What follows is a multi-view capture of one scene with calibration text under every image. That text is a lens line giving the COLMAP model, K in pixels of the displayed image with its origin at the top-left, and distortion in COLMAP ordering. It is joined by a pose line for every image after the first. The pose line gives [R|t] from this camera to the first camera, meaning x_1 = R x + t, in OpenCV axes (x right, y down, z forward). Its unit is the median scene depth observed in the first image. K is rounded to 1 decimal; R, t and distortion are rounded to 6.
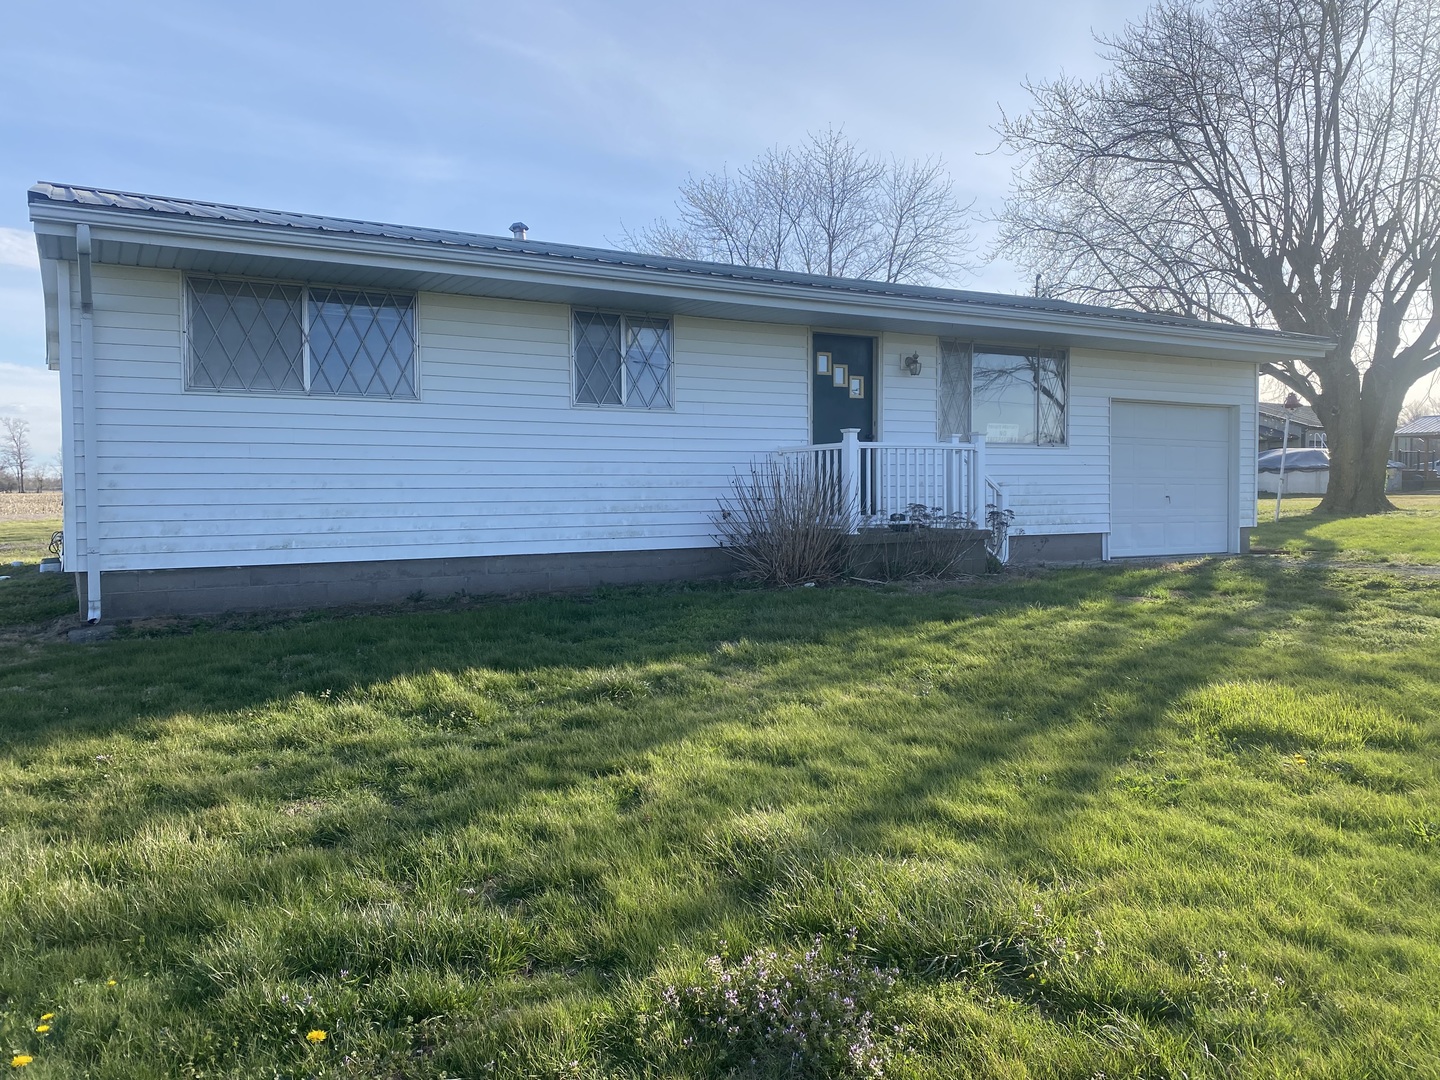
lens RADIAL K [[1098.3, 0, 716.7], [0, 1098.3, 536.9], [0, 0, 1]] dist [0.014966, -0.002786]
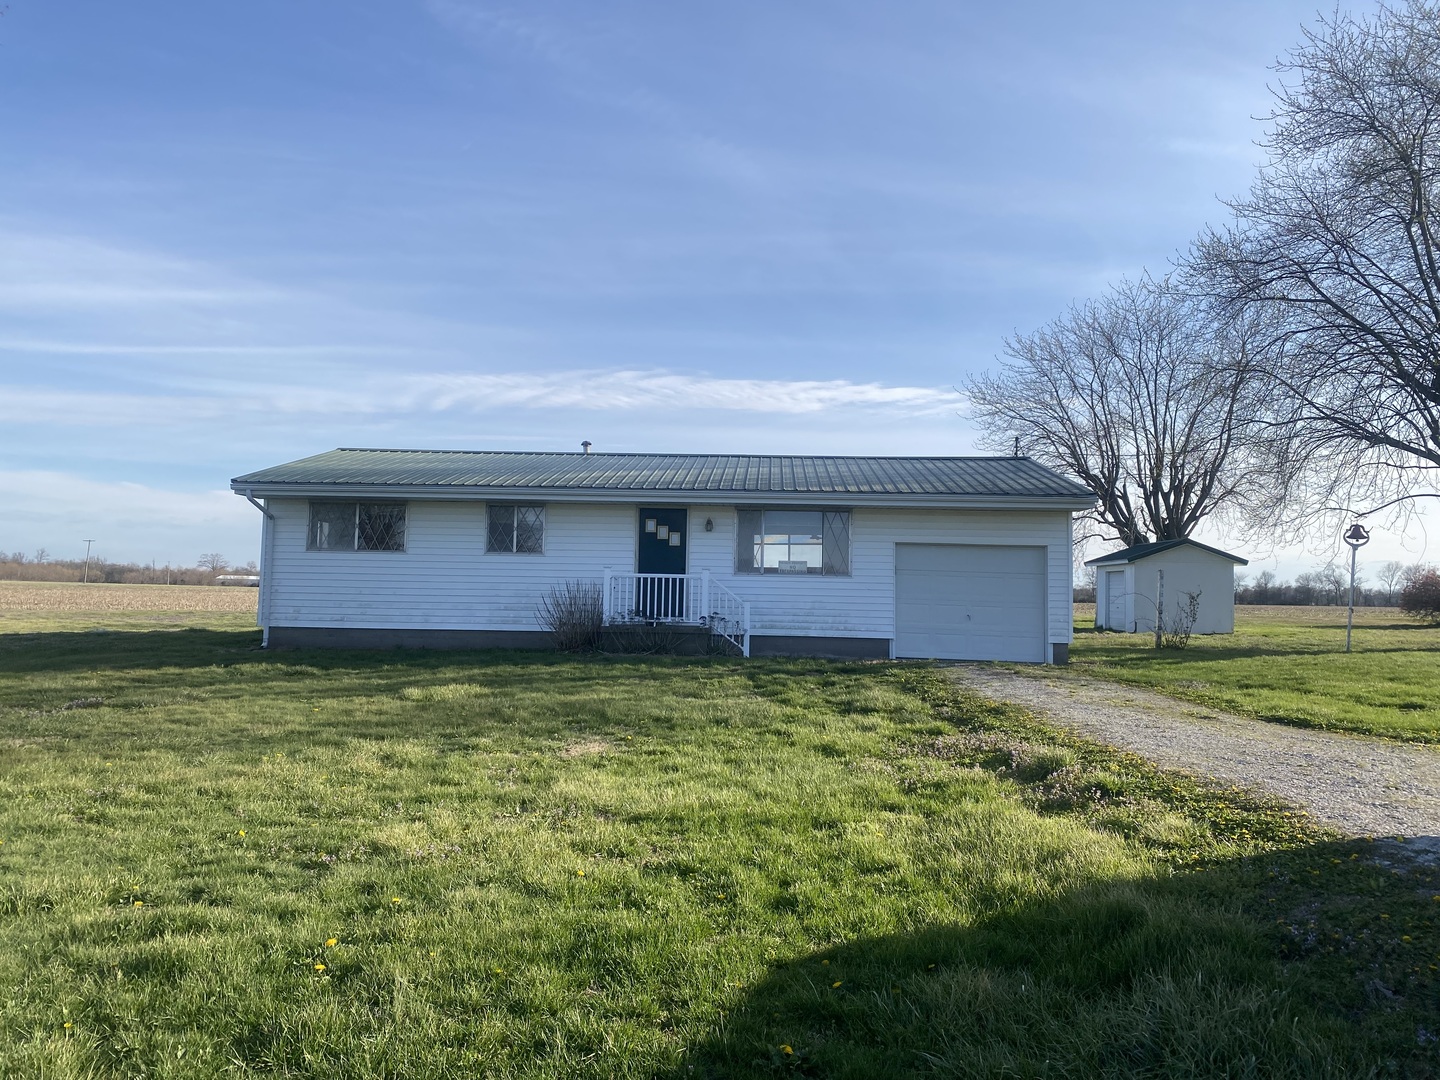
lens RADIAL K [[1098.3, 0, 723.6], [0, 1098.3, 540.8], [0, 0, 1]] dist [0.014966, -0.002786]
pose [[0.835183, -0.010925, -0.549864, 1.257557], [-0.047894, 0.994560, -0.092506, 0.016152], [0.547883, 0.103594, 0.830116, -0.369072]]
